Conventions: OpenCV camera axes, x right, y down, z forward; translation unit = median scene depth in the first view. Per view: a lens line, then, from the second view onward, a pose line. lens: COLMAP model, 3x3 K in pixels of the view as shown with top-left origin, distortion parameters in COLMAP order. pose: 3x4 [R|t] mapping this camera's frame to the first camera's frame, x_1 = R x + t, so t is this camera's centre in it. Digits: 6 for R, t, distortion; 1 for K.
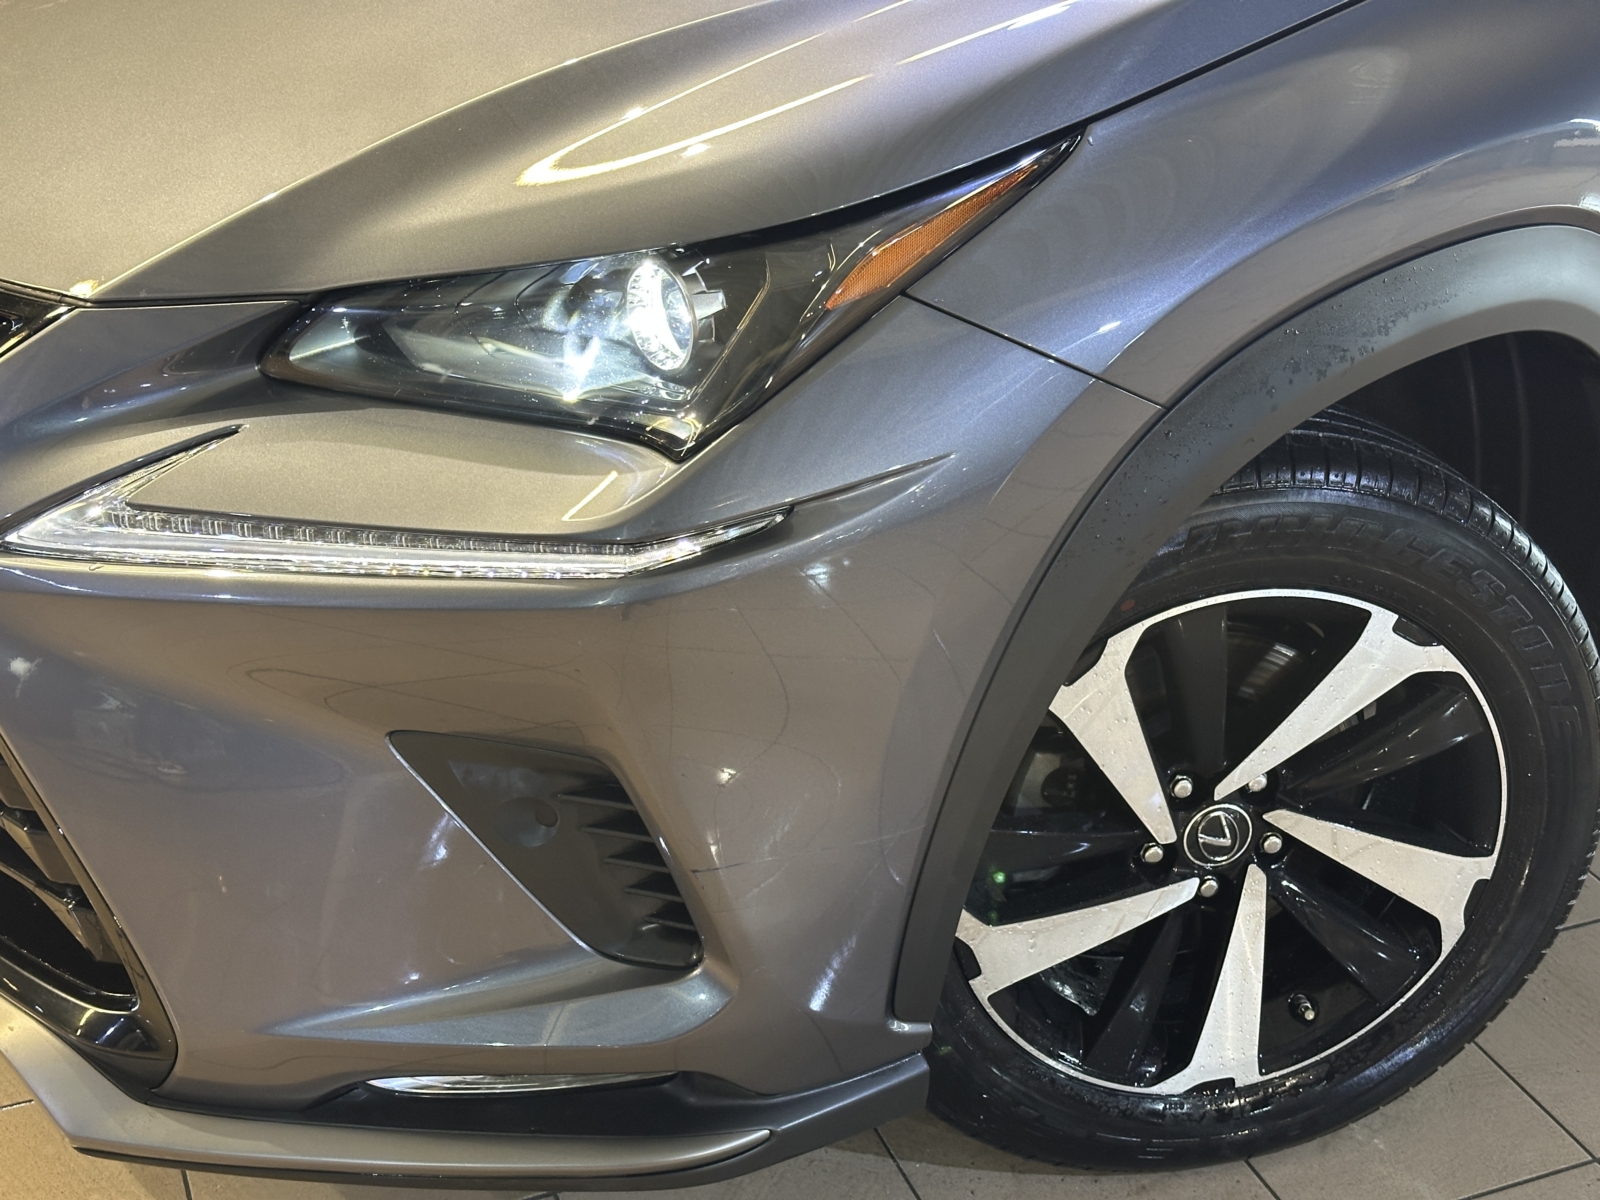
lens RADIAL K [[2285.9, 0, 800.0], [0, 2285.9, 600.0], [0, 0, 1]] dist [0.088824, 0.003563]
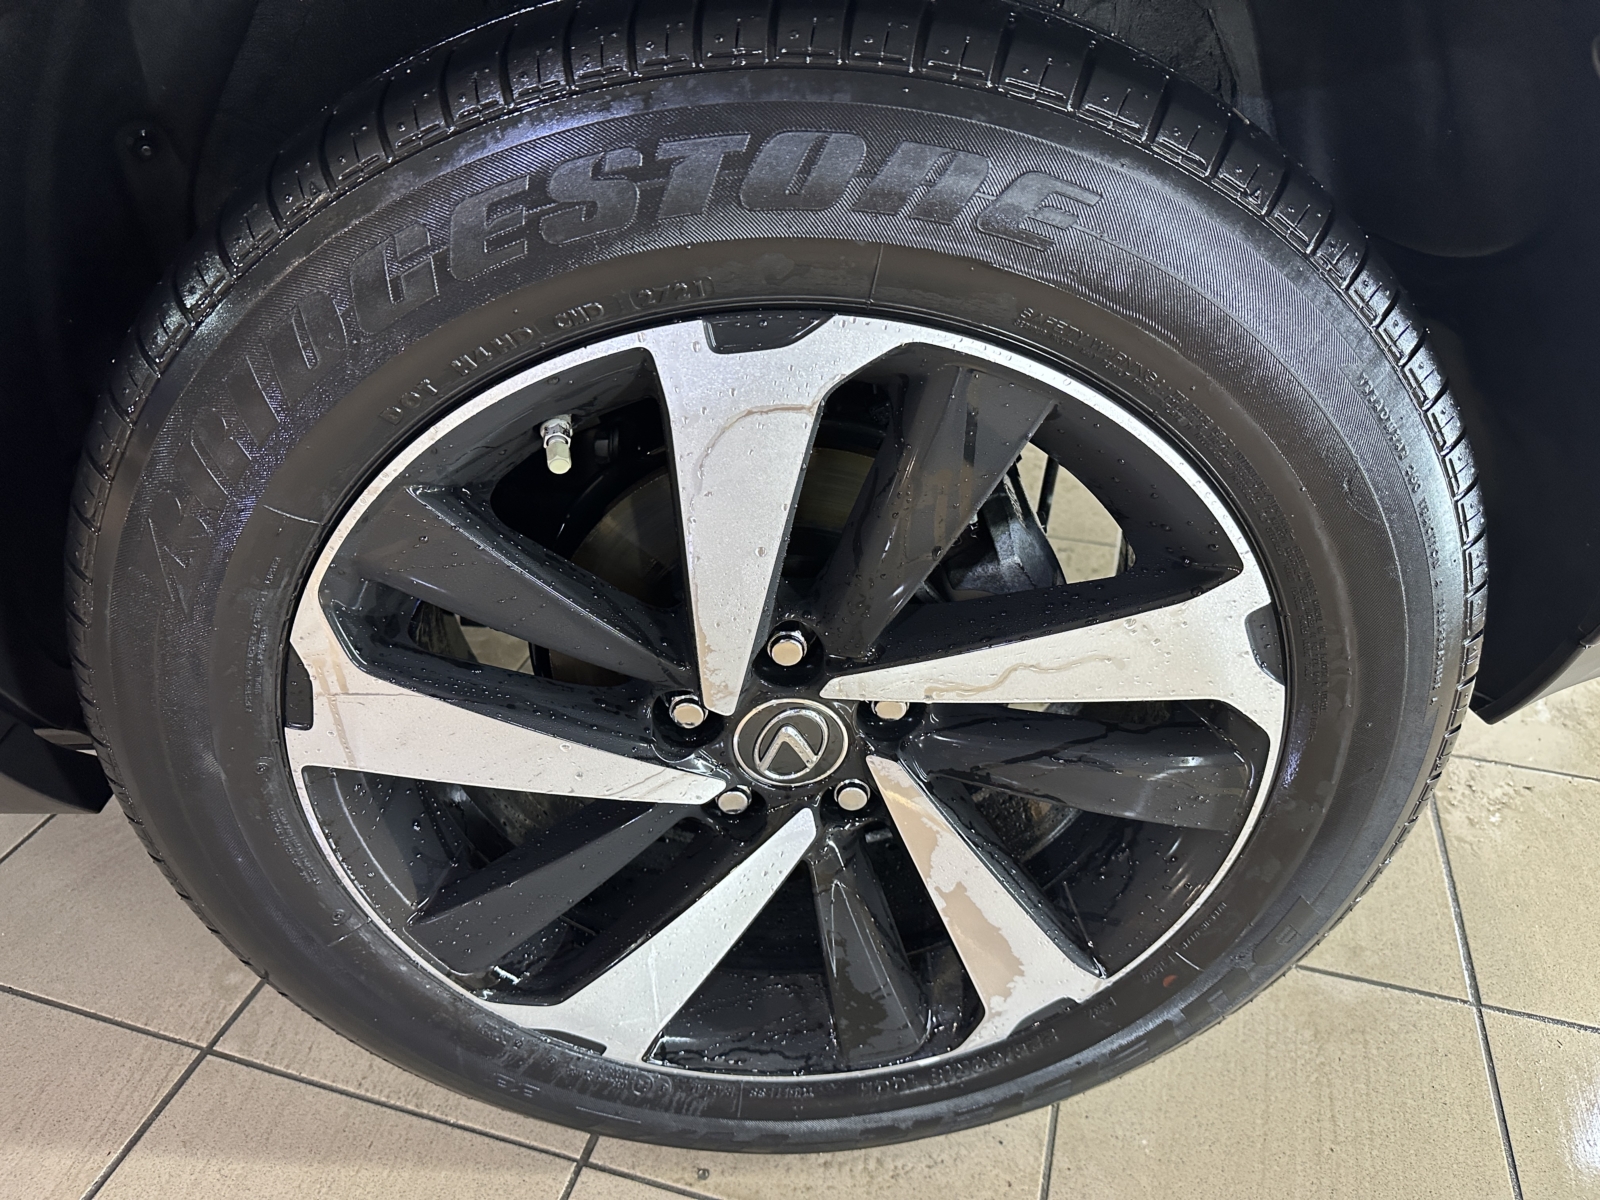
lens RADIAL K [[1127.2, 0, 800.0], [0, 1127.2, 600.0], [0, 0, 1]] dist [0.001084, 0.000112]
pose [[0.822160, 0.550727, 0.144056, 0.121161], [-0.558755, 0.829110, 0.019250, 0.064424], [-0.108837, -0.096319, 0.989382, 0.716755]]
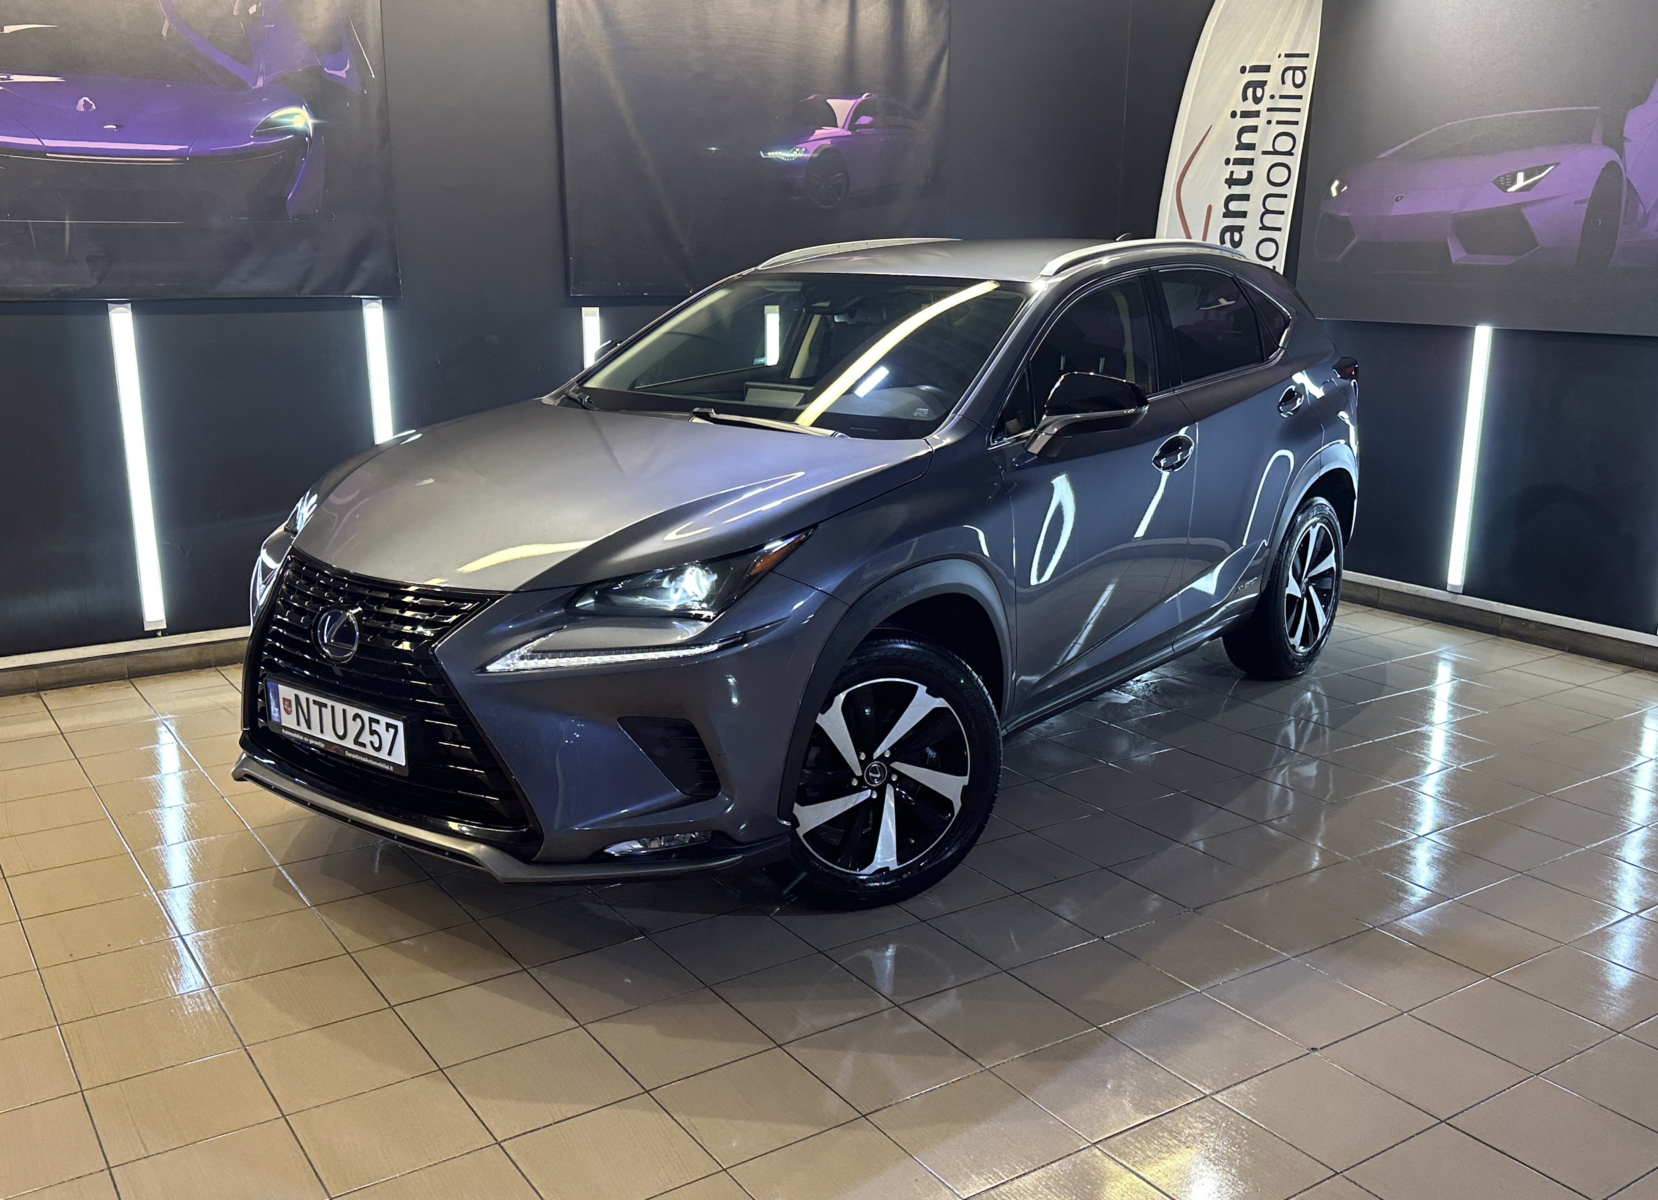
lens RADIAL K [[1515.0, 0, 829.0], [0, 1515.0, 600.0], [0, 0, 1]] dist [-0.003761, 0.018562]
pose [[0.979386, -0.048386, 0.196117, -0.242426], [0.095668, 0.966203, -0.239374, 0.349203], [-0.177906, 0.253201, 0.950915, -0.870031]]
